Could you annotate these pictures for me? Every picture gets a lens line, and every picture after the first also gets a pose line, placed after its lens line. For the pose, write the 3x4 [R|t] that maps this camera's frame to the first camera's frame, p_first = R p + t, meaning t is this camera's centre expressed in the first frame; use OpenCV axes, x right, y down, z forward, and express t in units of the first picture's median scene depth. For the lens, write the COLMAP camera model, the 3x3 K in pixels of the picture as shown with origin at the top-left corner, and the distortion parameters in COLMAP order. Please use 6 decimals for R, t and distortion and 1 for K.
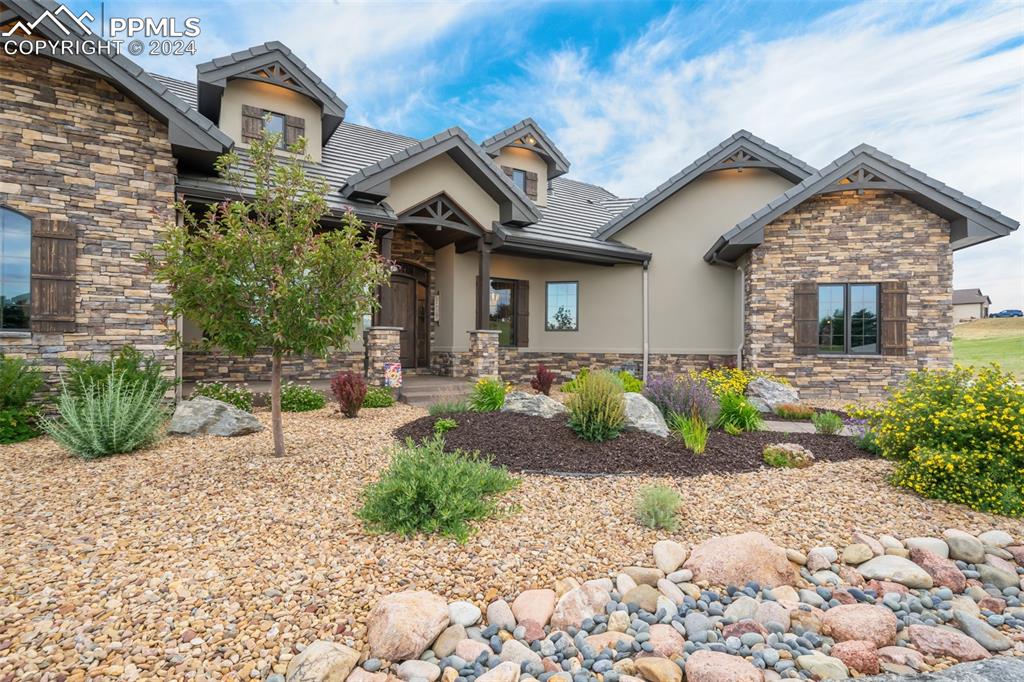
lens RADIAL K [[504.4, 0, 511.3], [0, 504.4, 342.0], [0, 0, 1]] dist [-0.001279, -0.000155]
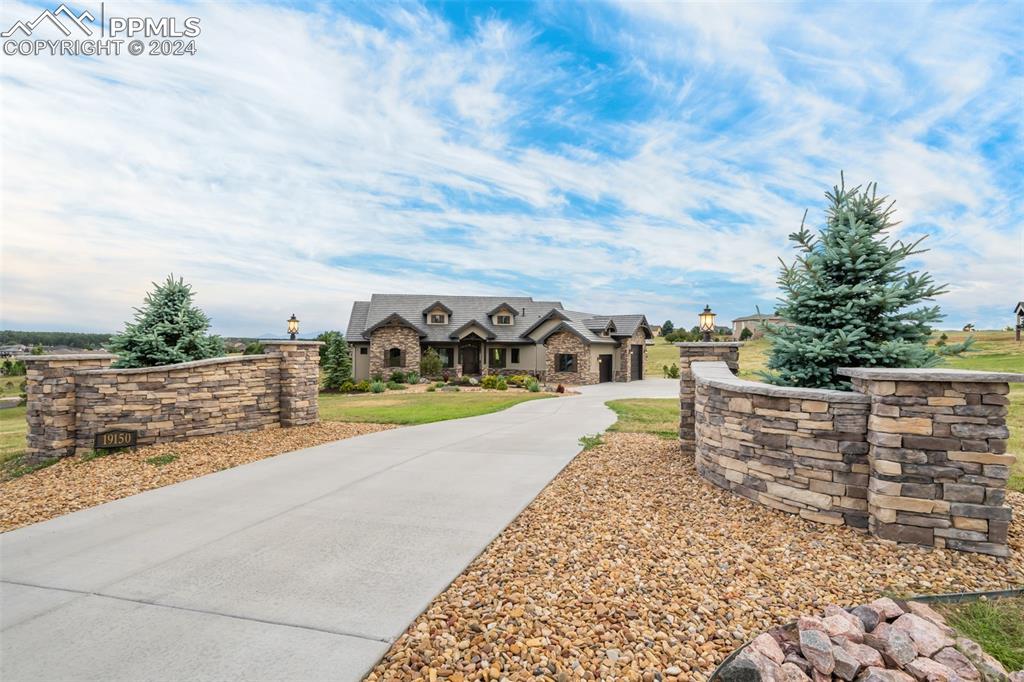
lens RADIAL K [[472.7, 0, 512.3], [0, 472.7, 344.3], [0, 0, 1]] dist [0.000108, 0.000001]
pose [[0.932231, -0.006465, -0.361807, 1.585804], [0.003552, 0.999956, -0.008716, -0.157847], [0.361847, 0.006840, 0.932212, -2.541496]]
